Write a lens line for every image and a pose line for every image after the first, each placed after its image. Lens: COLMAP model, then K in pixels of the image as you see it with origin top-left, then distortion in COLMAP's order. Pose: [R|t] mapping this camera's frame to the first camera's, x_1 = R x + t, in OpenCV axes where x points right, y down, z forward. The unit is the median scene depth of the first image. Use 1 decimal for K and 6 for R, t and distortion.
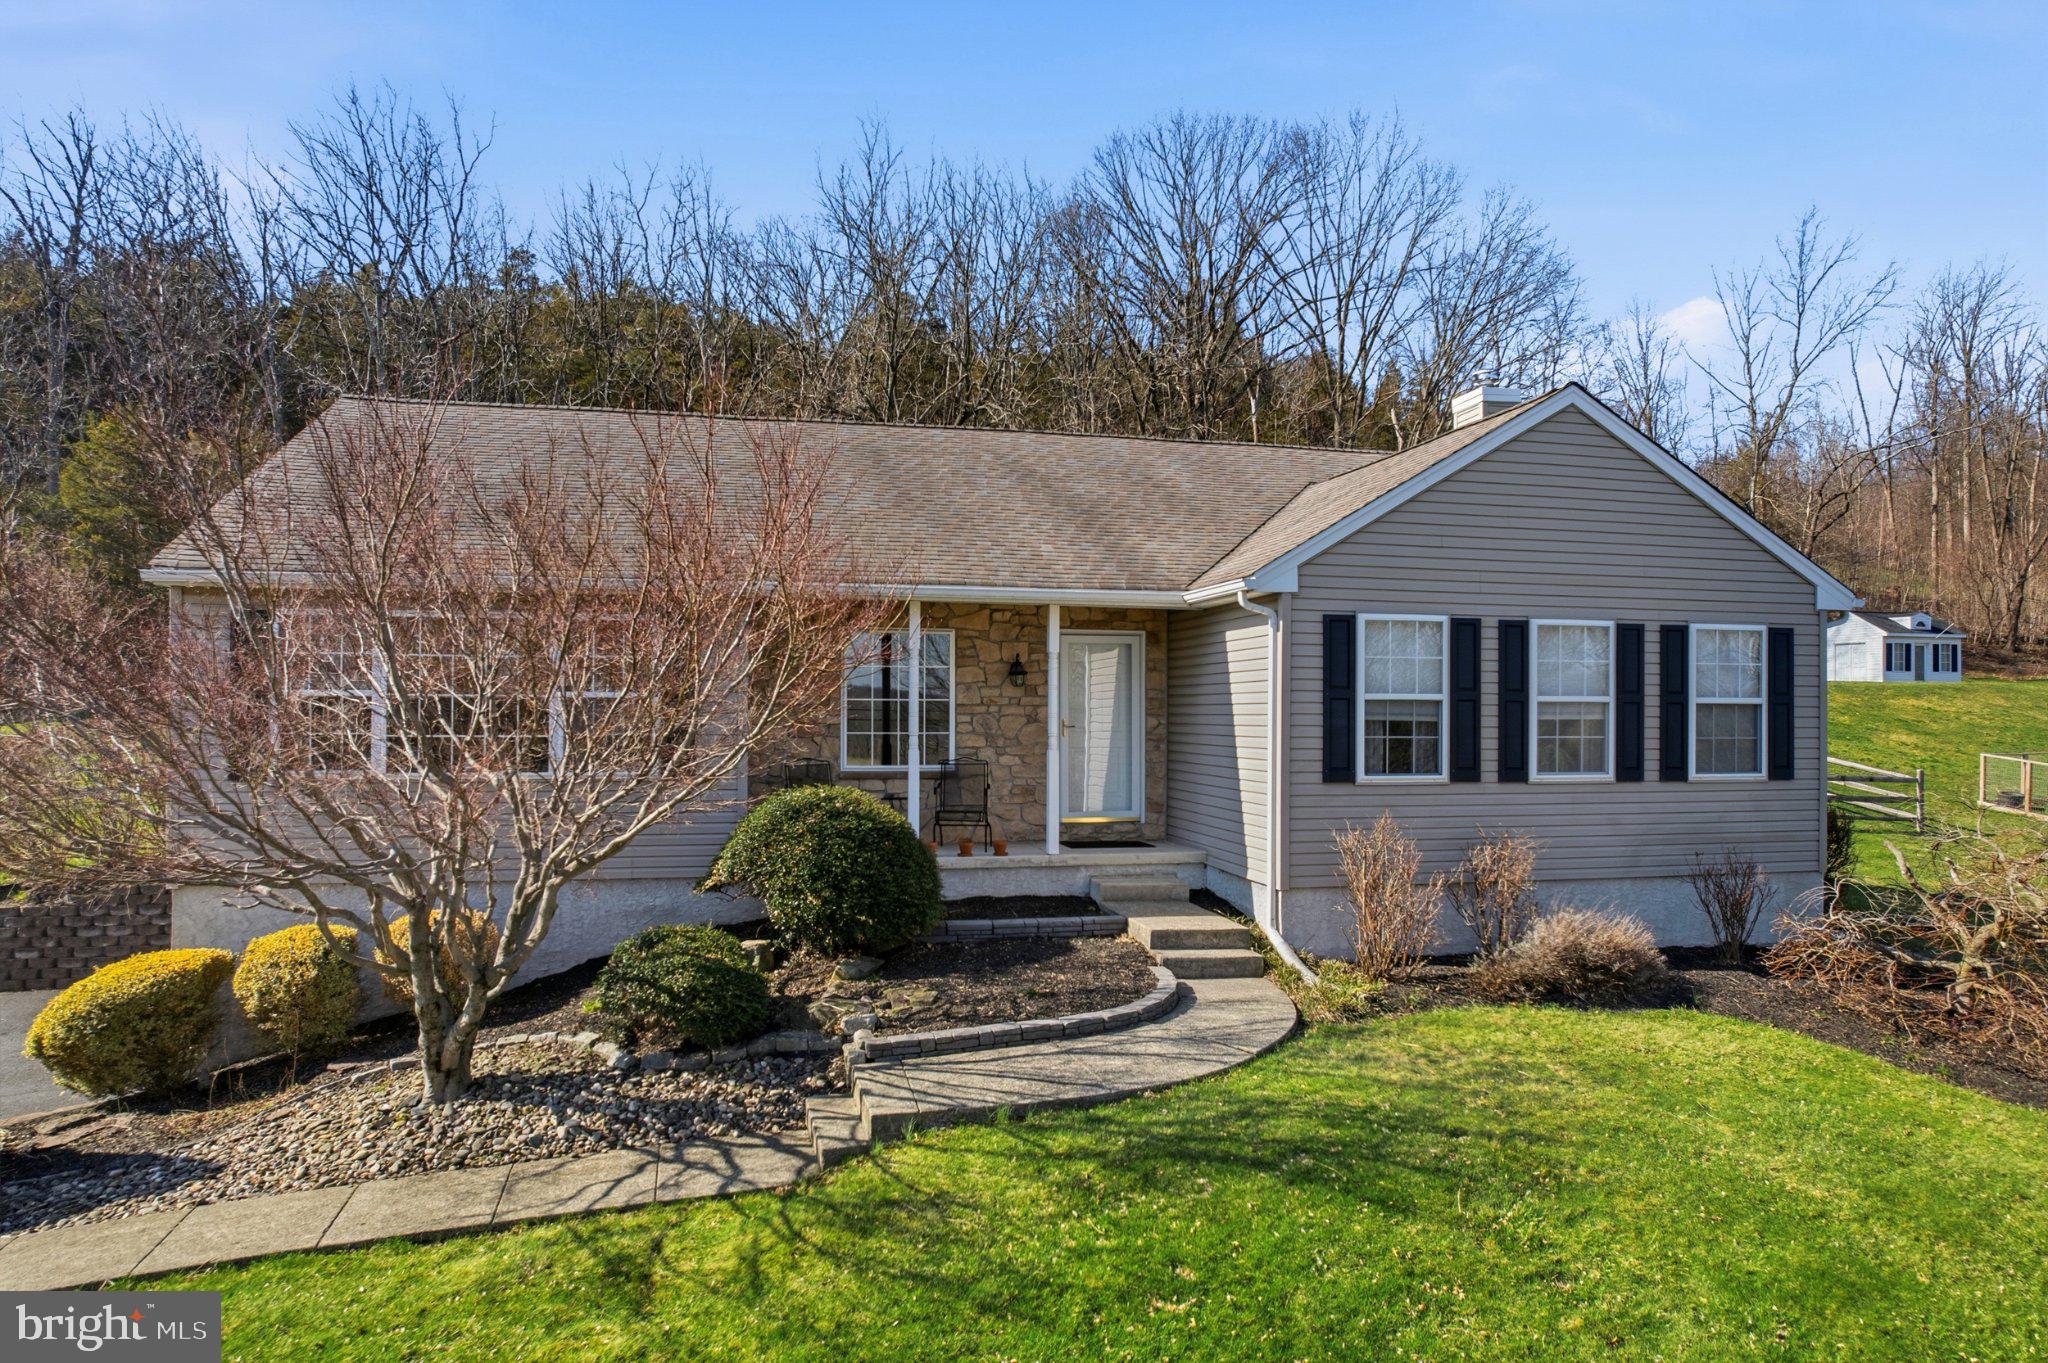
lens RADIAL K [[1312.0, 0, 1025.2], [0, 1312.0, 704.0], [0, 0, 1]] dist [-0.075605, 0.066142]
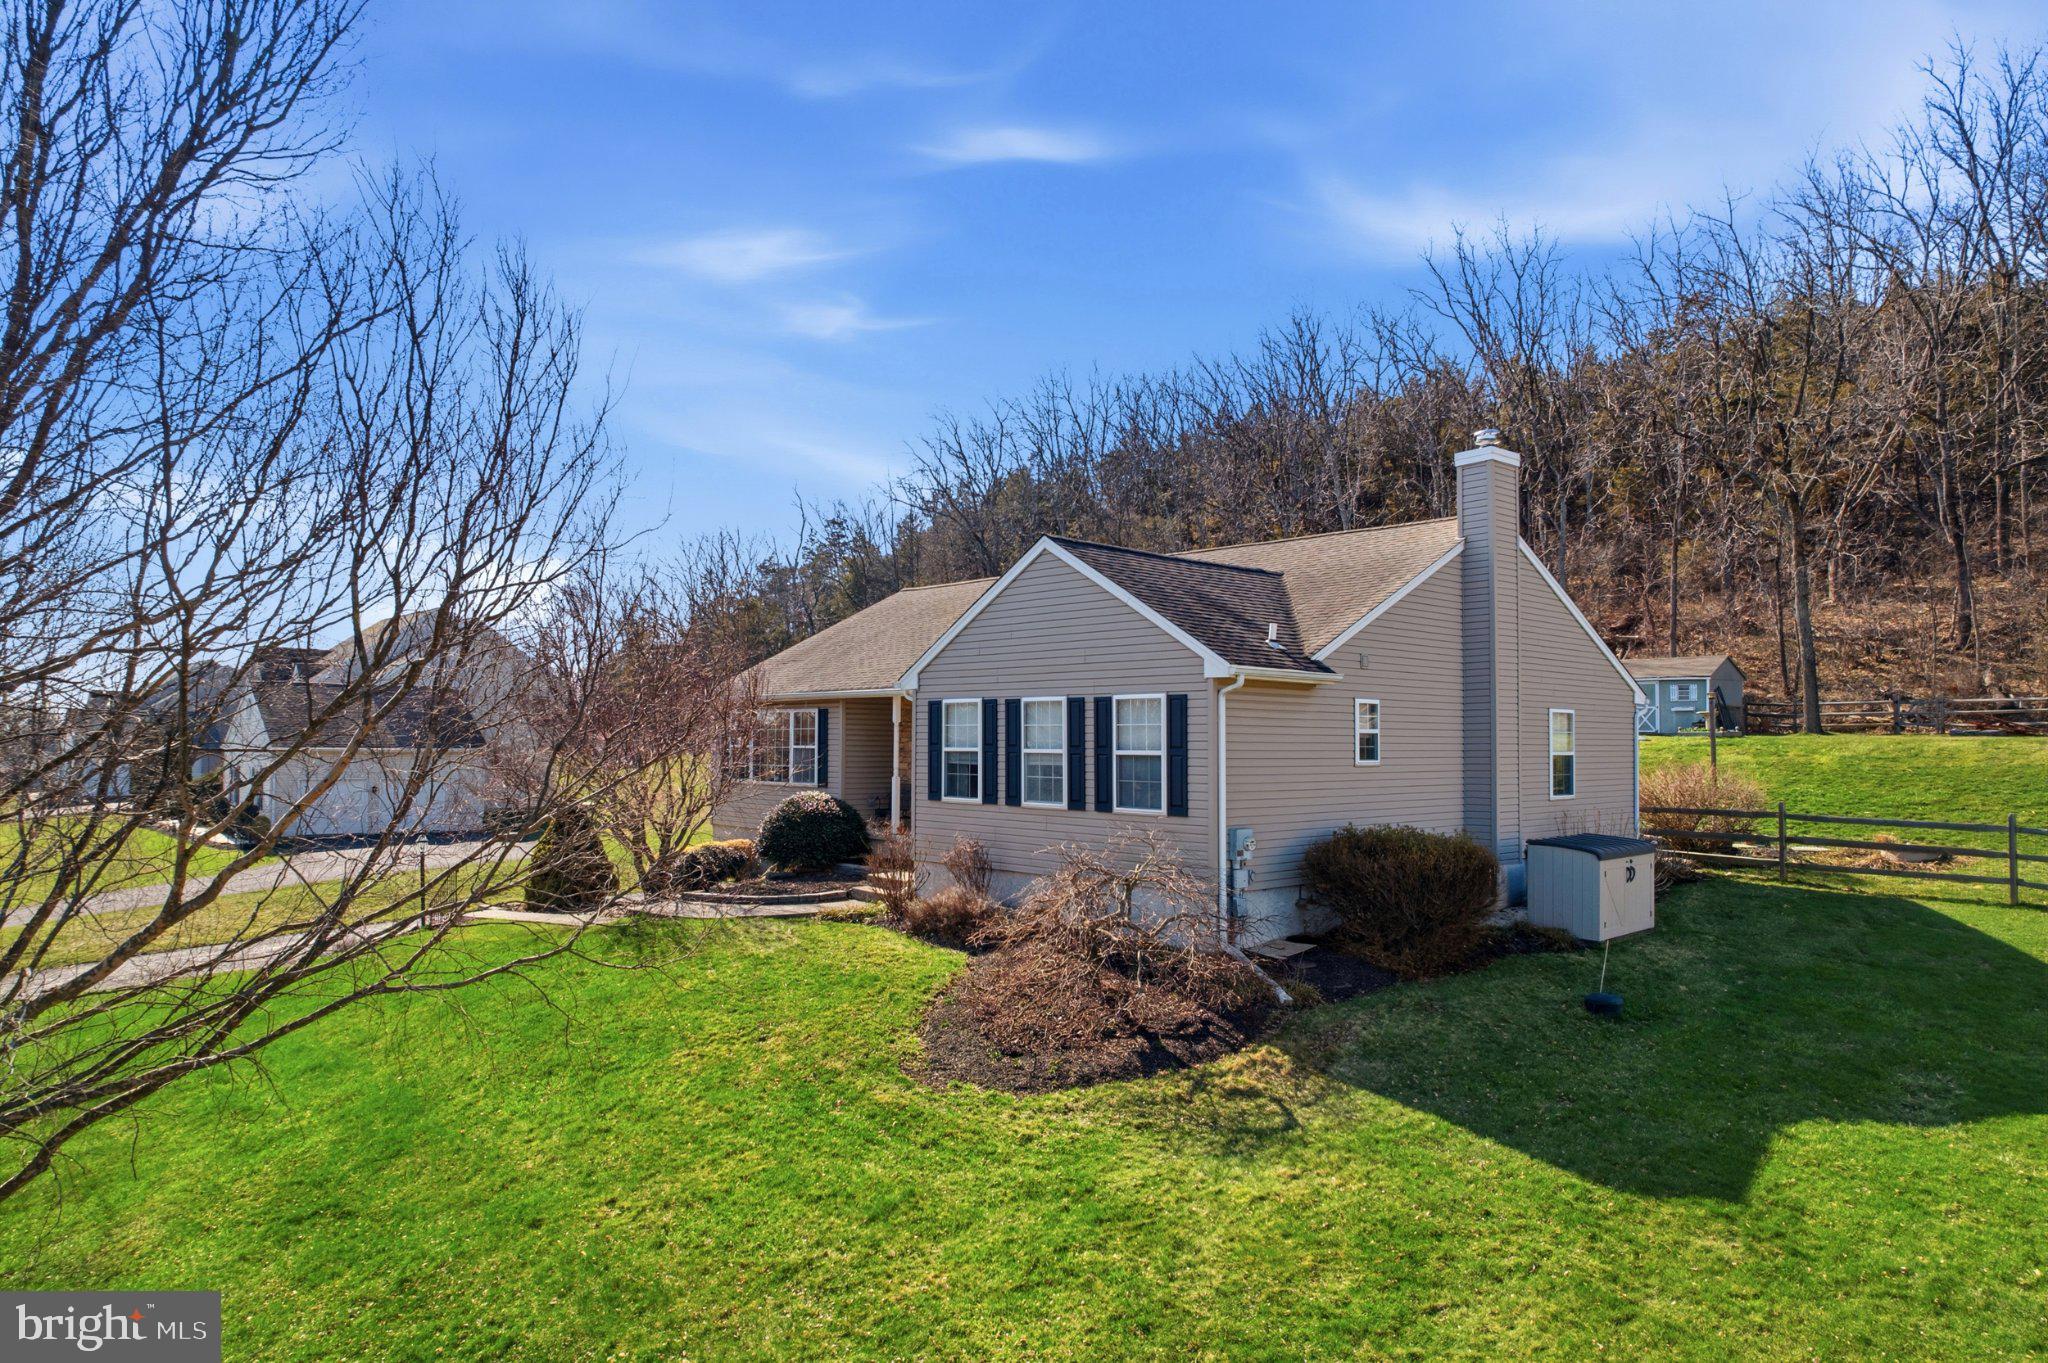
lens RADIAL K [[1312.0, 0, 1025.2], [0, 1312.0, 704.0], [0, 0, 1]] dist [-0.075605, 0.066142]
pose [[0.501596, -0.029603, -0.864595, 1.888733], [-0.005169, 0.999294, -0.037214, -0.002162], [0.865086, 0.023136, 0.501089, 0.273193]]
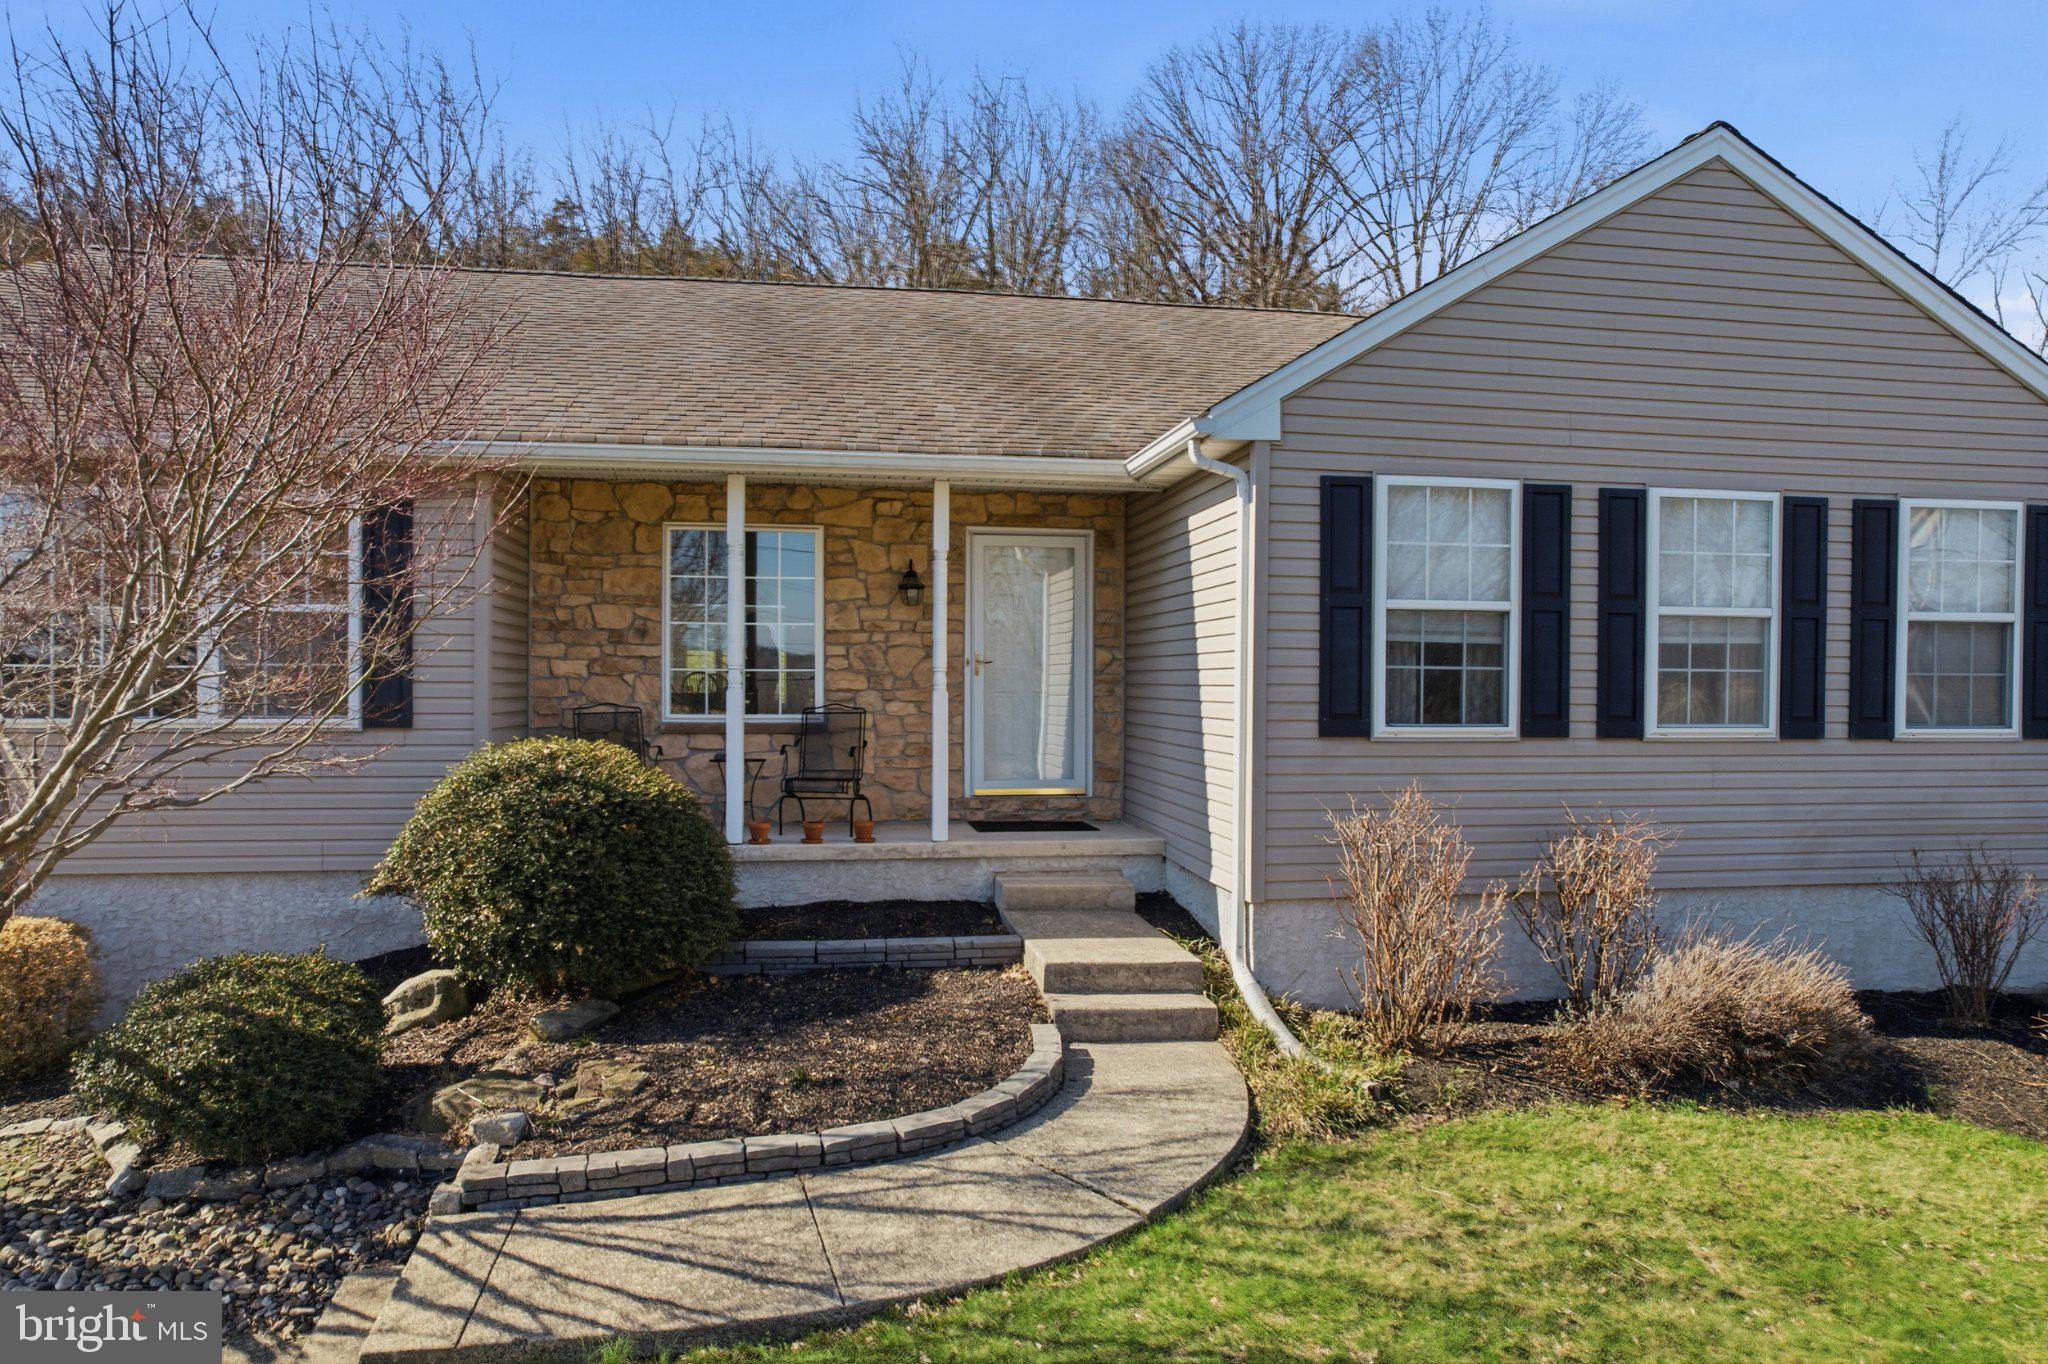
lens RADIAL K [[1312.0, 0, 1025.2], [0, 1312.0, 704.5], [0, 0, 1]] dist [-0.075605, 0.066142]
pose [[0.998092, 0.001594, -0.061721, 0.130862], [-0.000184, 0.999739, 0.022842, 0.031457], [0.061741, -0.022787, 0.997832, 0.370890]]
